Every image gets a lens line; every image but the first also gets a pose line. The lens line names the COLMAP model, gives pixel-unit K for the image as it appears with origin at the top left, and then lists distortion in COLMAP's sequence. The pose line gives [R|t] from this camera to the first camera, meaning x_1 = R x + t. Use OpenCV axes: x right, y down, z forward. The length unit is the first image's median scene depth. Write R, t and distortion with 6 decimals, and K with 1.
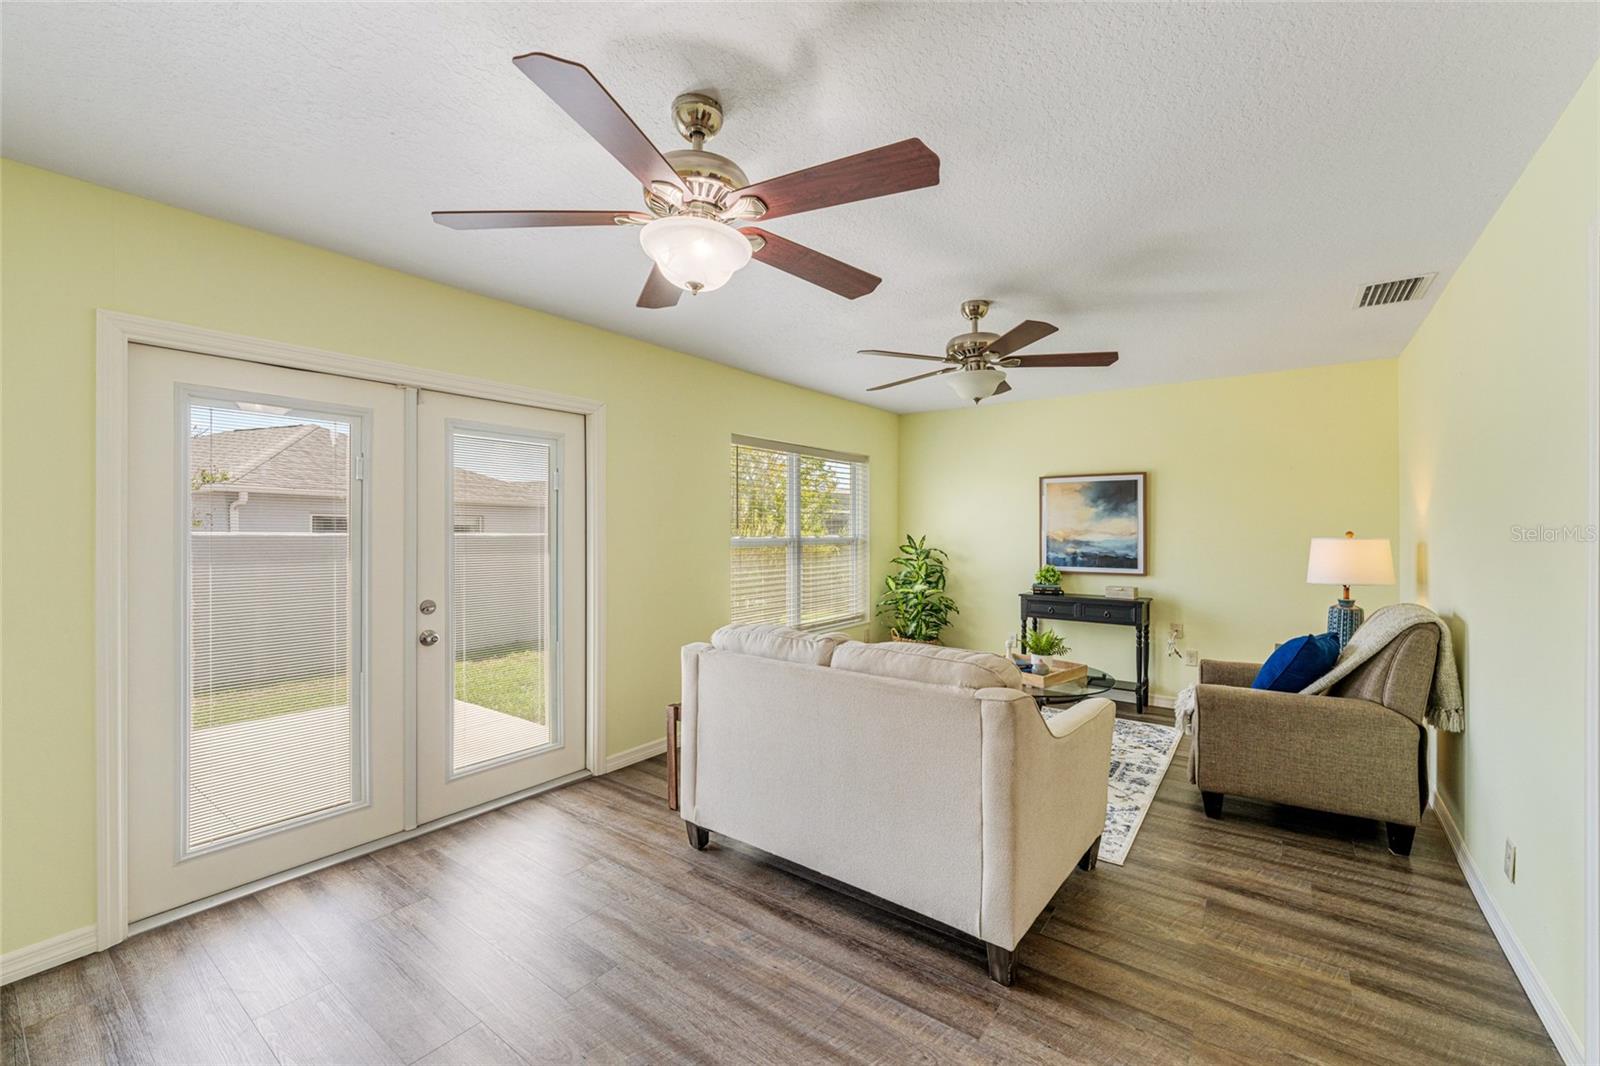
lens RADIAL K [[647.2, 0, 817.6], [0, 647.2, 537.1], [0, 0, 1]] dist [0.002092, 0.000611]
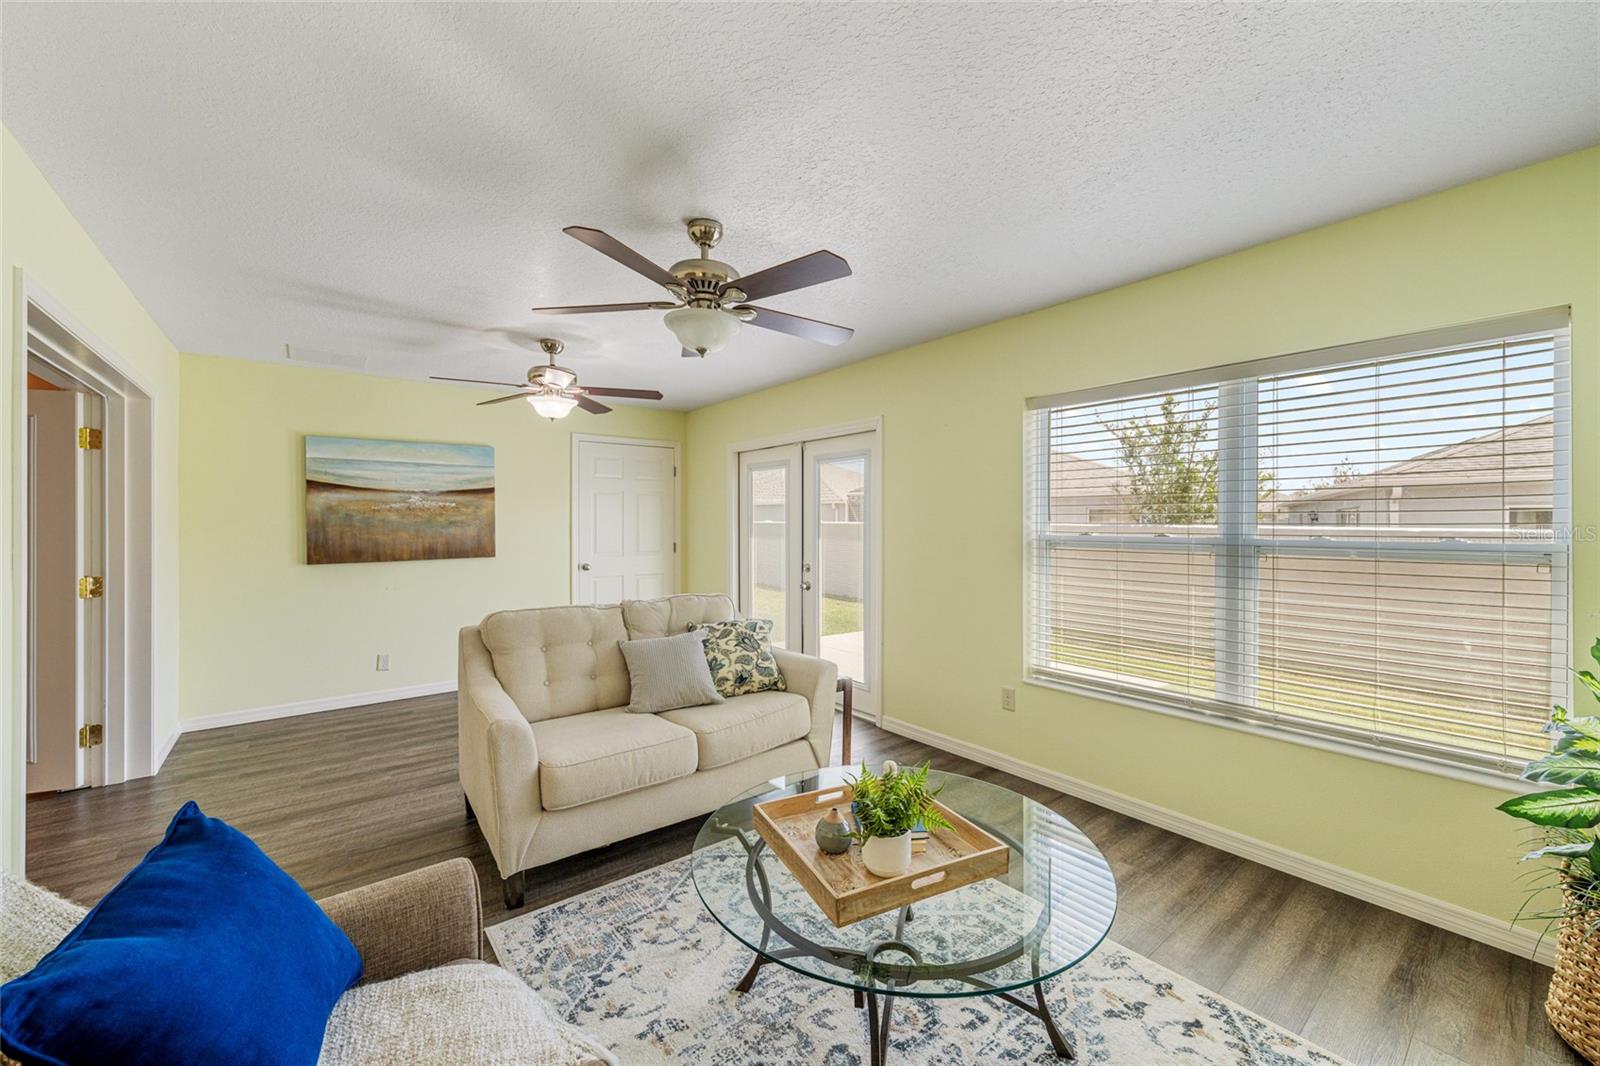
lens RADIAL K [[615.2, 0, 792.6], [0, 615.2, 527.7], [0, 0, 1]] dist [-0.000557, -0.000066]
pose [[-0.248761, 0.006726, -0.968542, 0.916164], [-0.013518, 0.999854, 0.010415, -0.014293], [0.968471, 0.015684, -0.248634, 1.266781]]
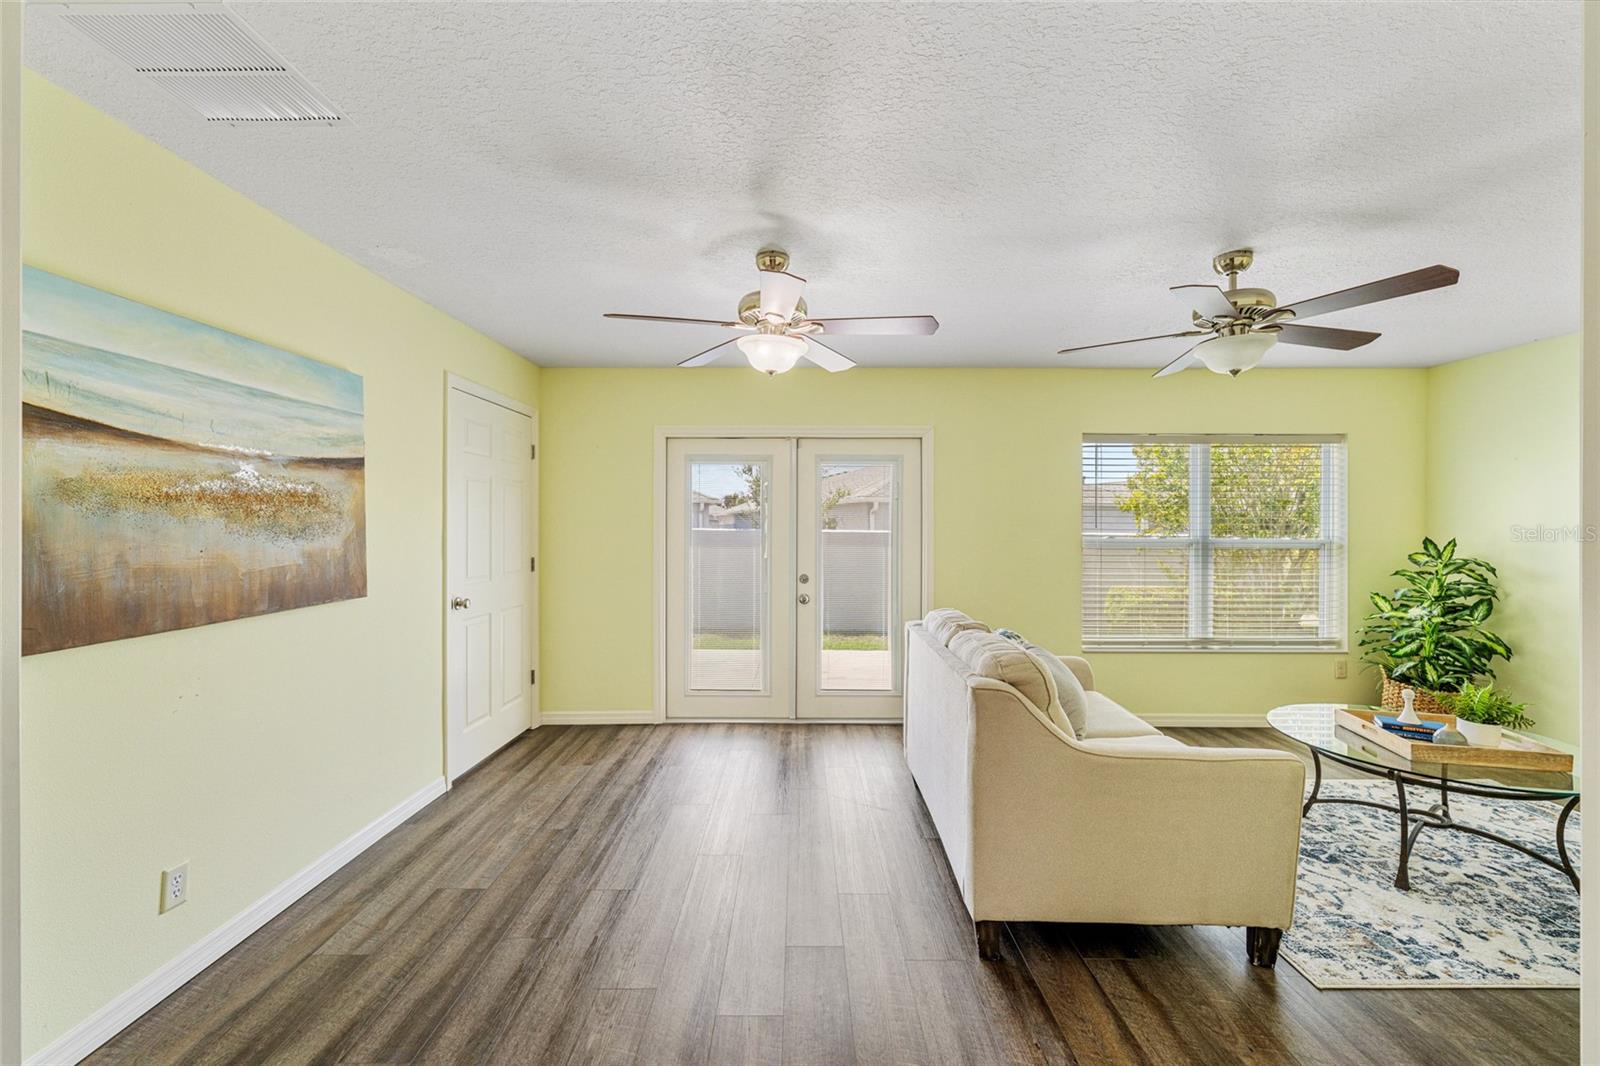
lens RADIAL K [[638.5, 0, 800.0], [0, 638.5, 533.0], [0, 0, 1]] dist [-0.000242, 0.000458]
pose [[0.601039, 0.008140, -0.799179, 0.564279], [-0.012612, 0.999920, 0.000699, -0.001526], [0.799120, 0.009659, 0.601093, 0.073885]]
